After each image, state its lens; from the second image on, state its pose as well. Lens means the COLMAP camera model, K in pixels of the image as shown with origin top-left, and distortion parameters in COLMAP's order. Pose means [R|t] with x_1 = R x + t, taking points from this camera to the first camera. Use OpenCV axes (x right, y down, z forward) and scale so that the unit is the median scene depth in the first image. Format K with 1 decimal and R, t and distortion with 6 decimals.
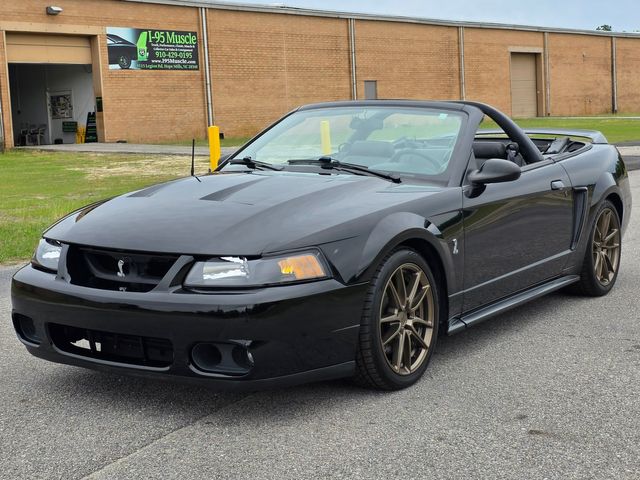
lens RADIAL K [[1075.4, 0, 328.8], [0, 1075.4, 223.7], [0, 0, 1]] dist [0.184343, -0.651165]
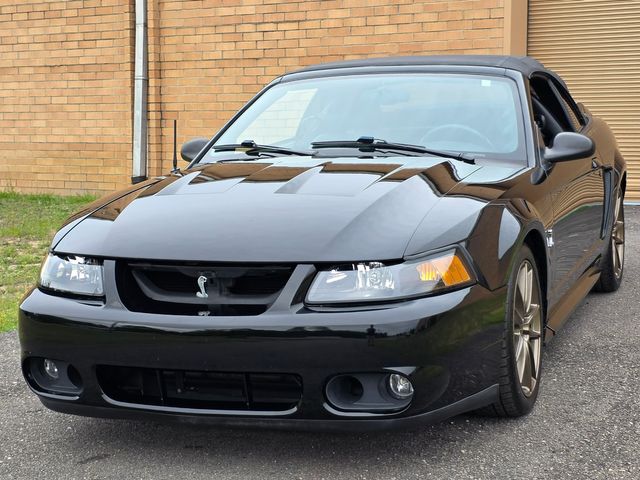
lens RADIAL K [[1271.5, 0, 341.3], [0, 1271.5, 238.2], [0, 0, 1]] dist [0.161658, -0.182900]
pose [[0.968318, -0.050713, 0.244516, -0.301547], [0.048518, 0.998710, 0.014996, -0.001530], [-0.244961, -0.002658, 0.969529, 0.097661]]
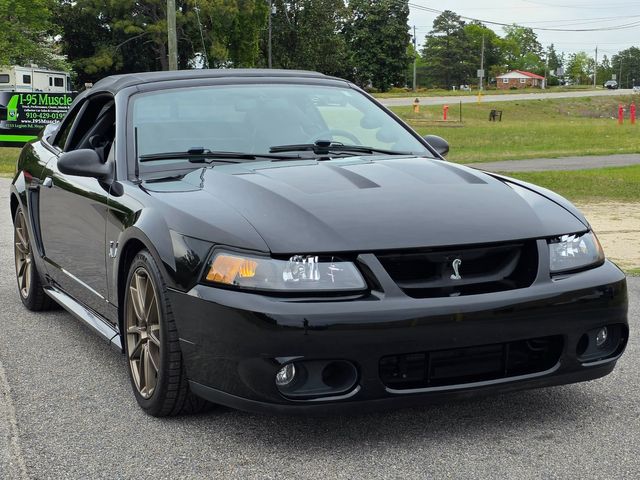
lens RADIAL K [[1239.1, 0, 320.0], [0, 1239.1, 240.0], [0, 0, 1]] dist [0.153954, -0.451956]
pose [[0.547966, -0.103525, 0.830070, -0.978211], [0.113845, 0.992309, 0.048605, -0.036267], [-0.828718, 0.067865, 0.555537, 0.538075]]
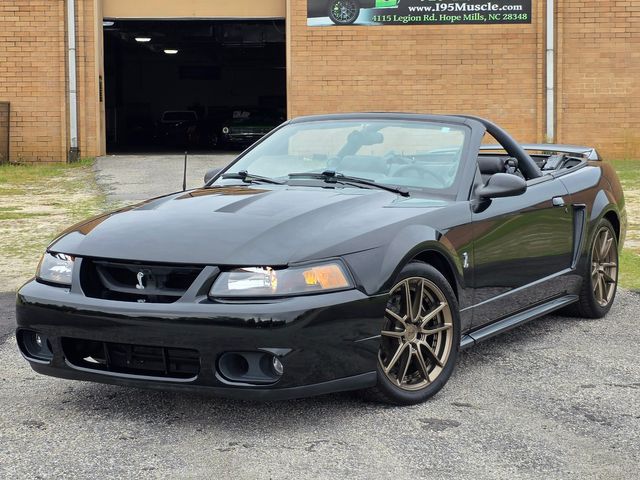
lens RADIAL K [[1271.5, 0, 341.3], [0, 1271.5, 238.2], [0, 0, 1]] dist [0.161658, -0.182900]
pose [[0.997053, -0.001116, 0.076710, -0.093892], [0.002512, 0.999833, -0.018097, 0.023333], [-0.076677, 0.018236, 0.996889, -0.169752]]
